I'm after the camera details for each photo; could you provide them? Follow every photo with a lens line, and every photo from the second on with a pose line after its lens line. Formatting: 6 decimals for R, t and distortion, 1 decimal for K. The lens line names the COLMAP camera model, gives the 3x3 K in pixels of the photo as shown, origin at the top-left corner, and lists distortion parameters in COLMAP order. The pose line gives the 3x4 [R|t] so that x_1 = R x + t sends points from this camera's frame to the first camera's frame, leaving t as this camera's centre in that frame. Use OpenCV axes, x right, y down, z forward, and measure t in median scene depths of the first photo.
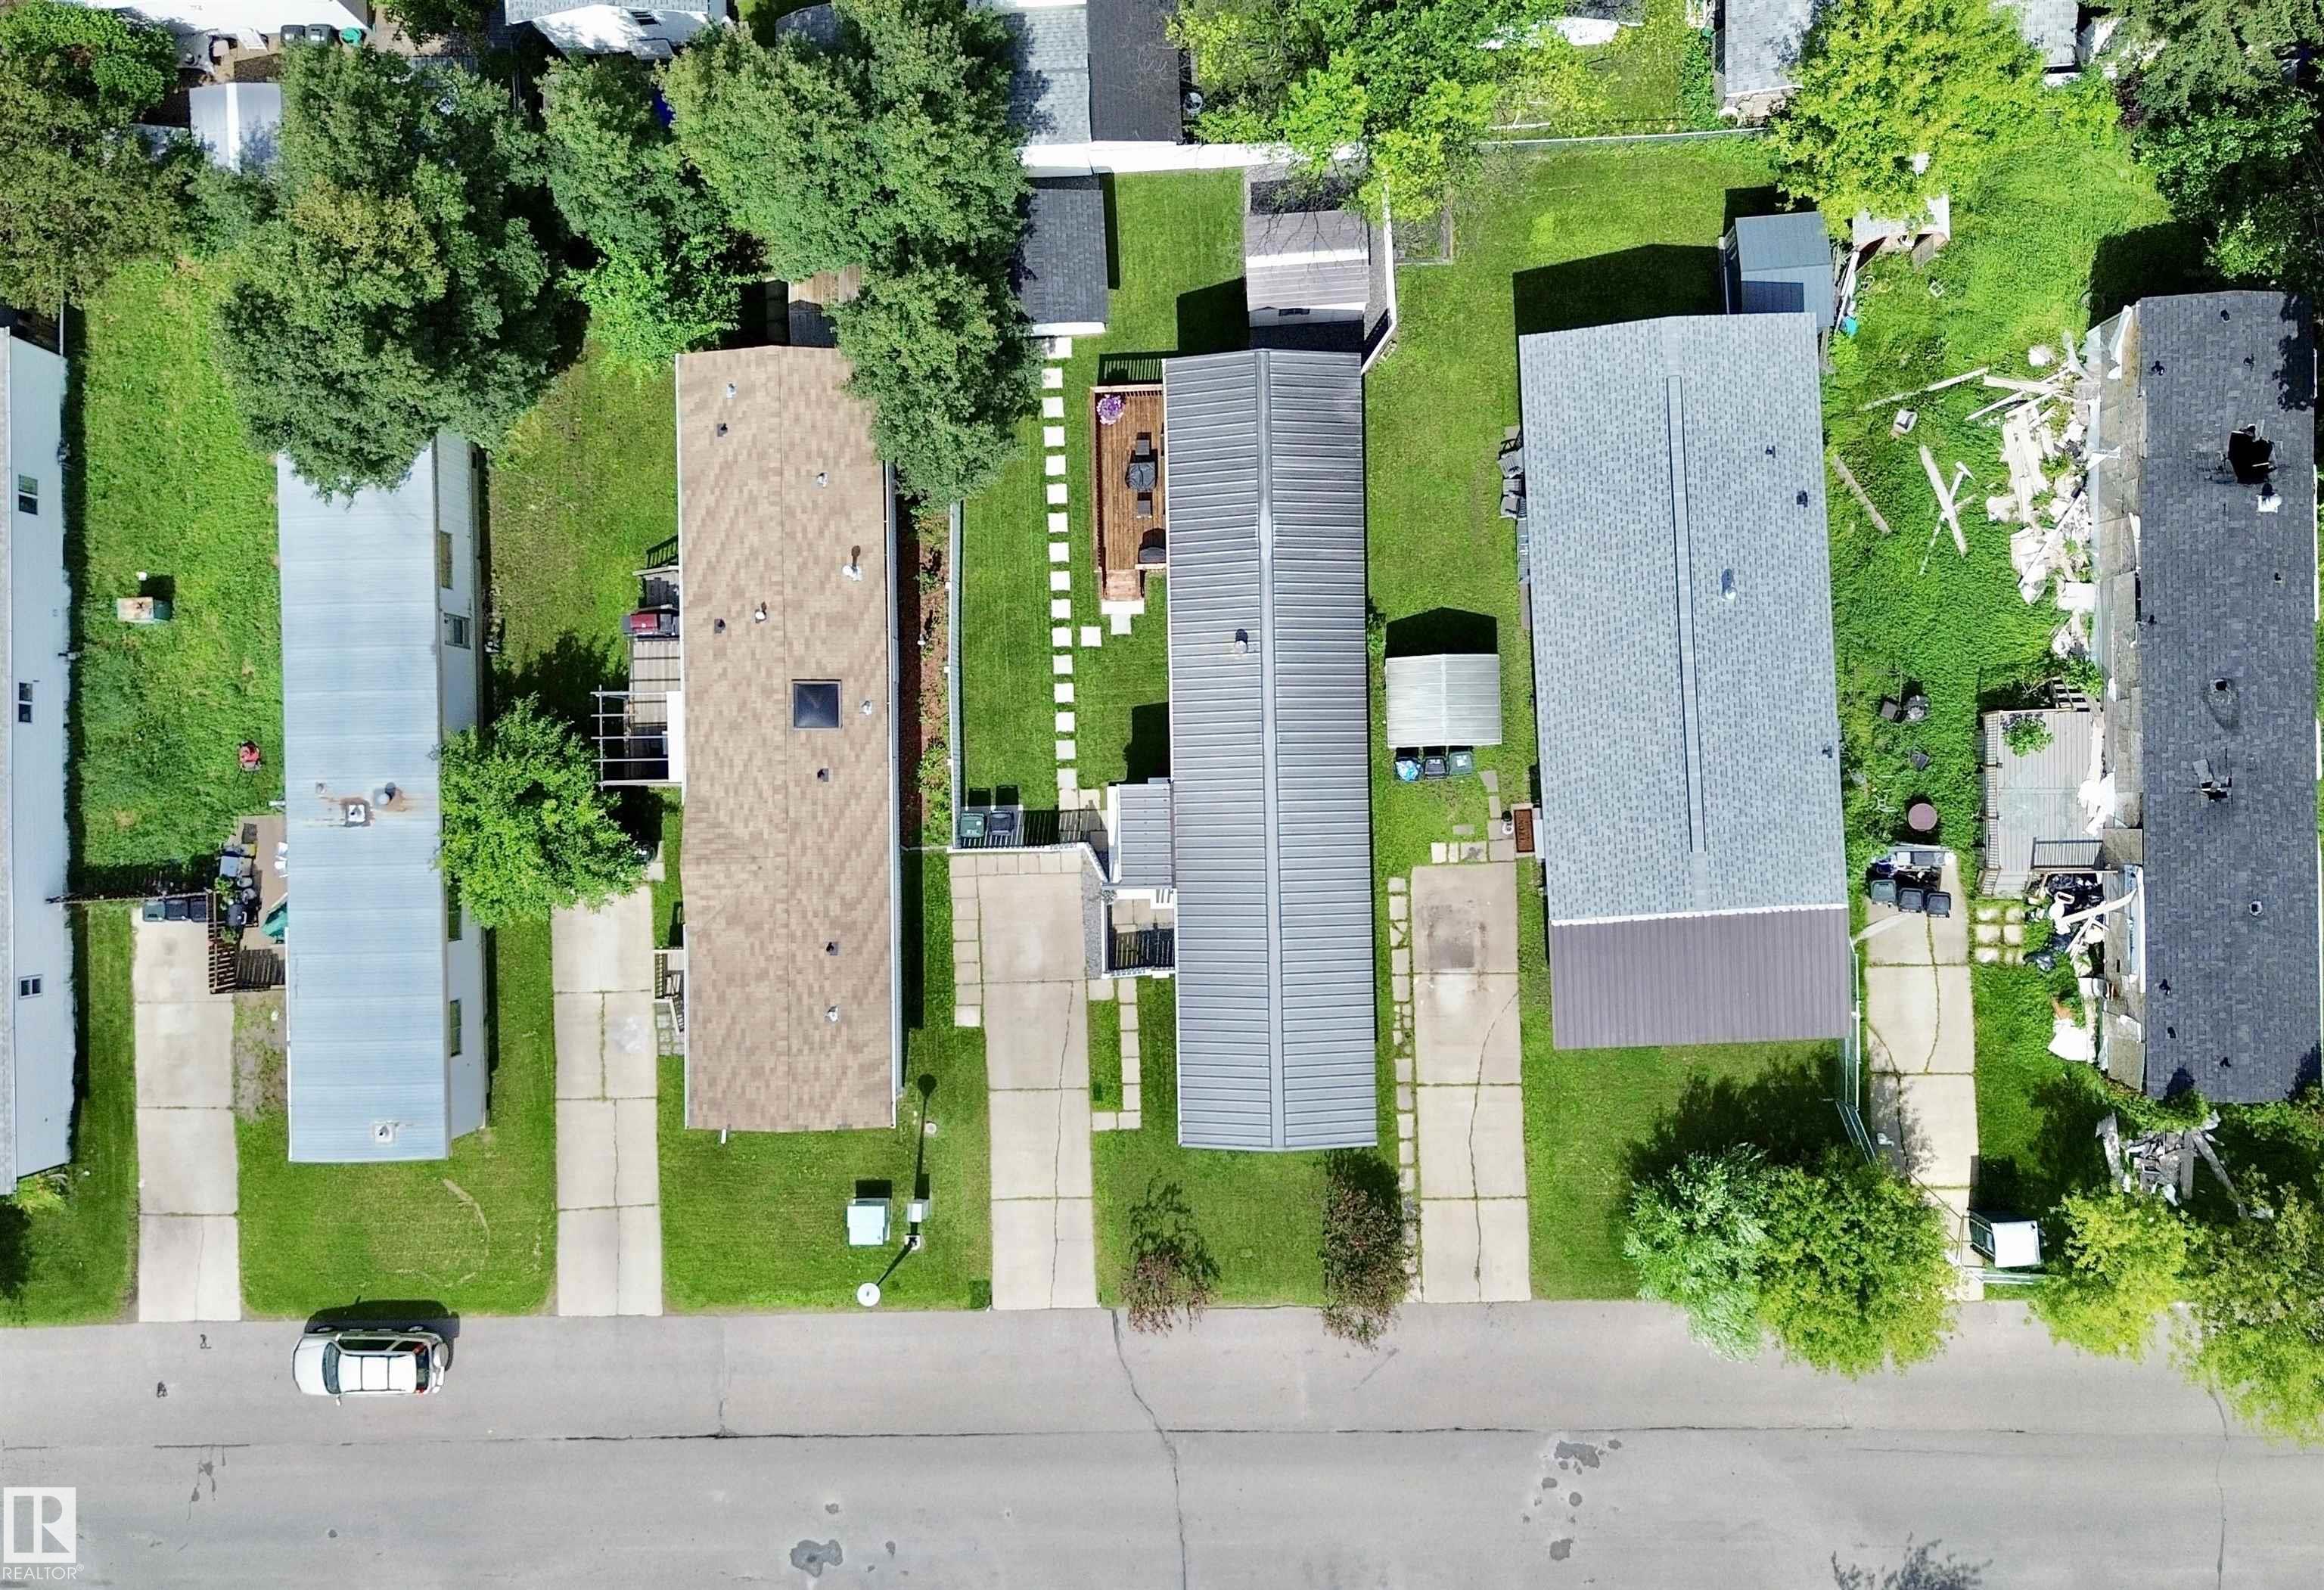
lens RADIAL K [[1988.3, 0, 1170.0], [0, 1988.3, 794.5], [0, 0, 1]] dist [0.102351, -0.188755]
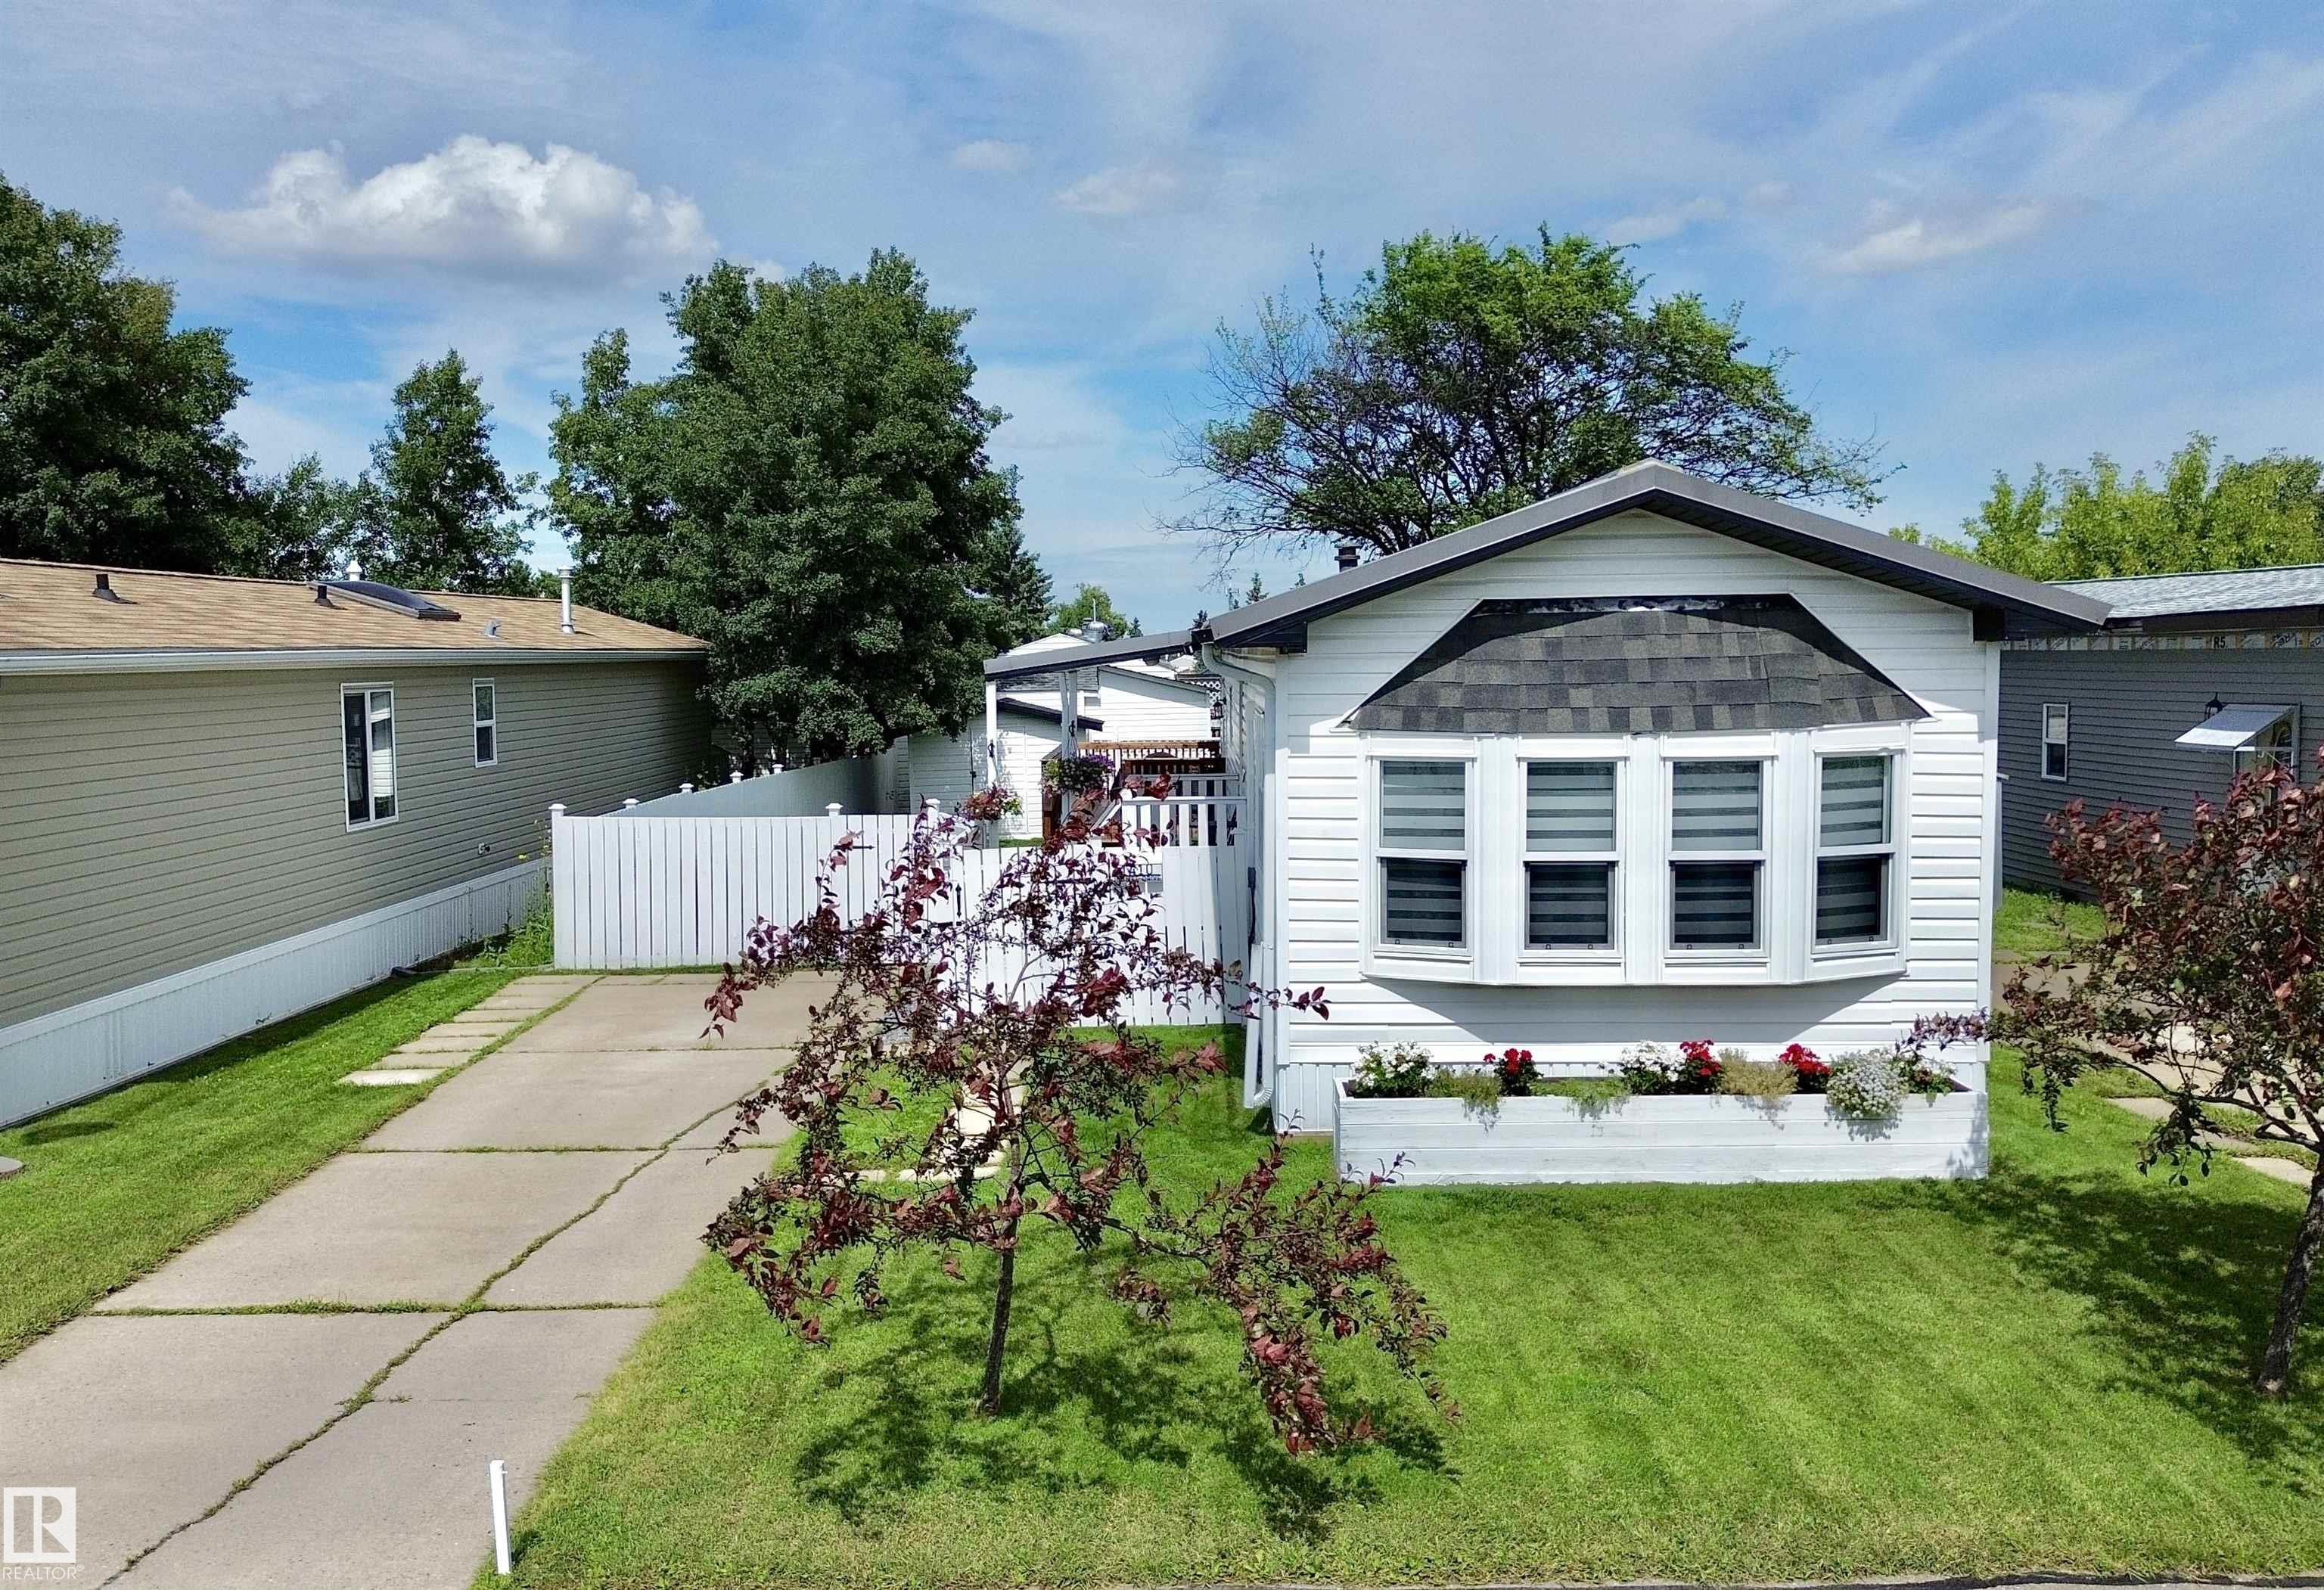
lens RADIAL K [[2010.9, 0, 1154.6], [0, 2010.9, 783.3], [0, 0, 1]] dist [0.074468, -0.082827]
pose [[0.998448, 0.046412, -0.030795, 0.006704], [-0.034514, 0.081584, -0.996069, 0.381471], [-0.043717, 0.995585, 0.083059, 0.958063]]
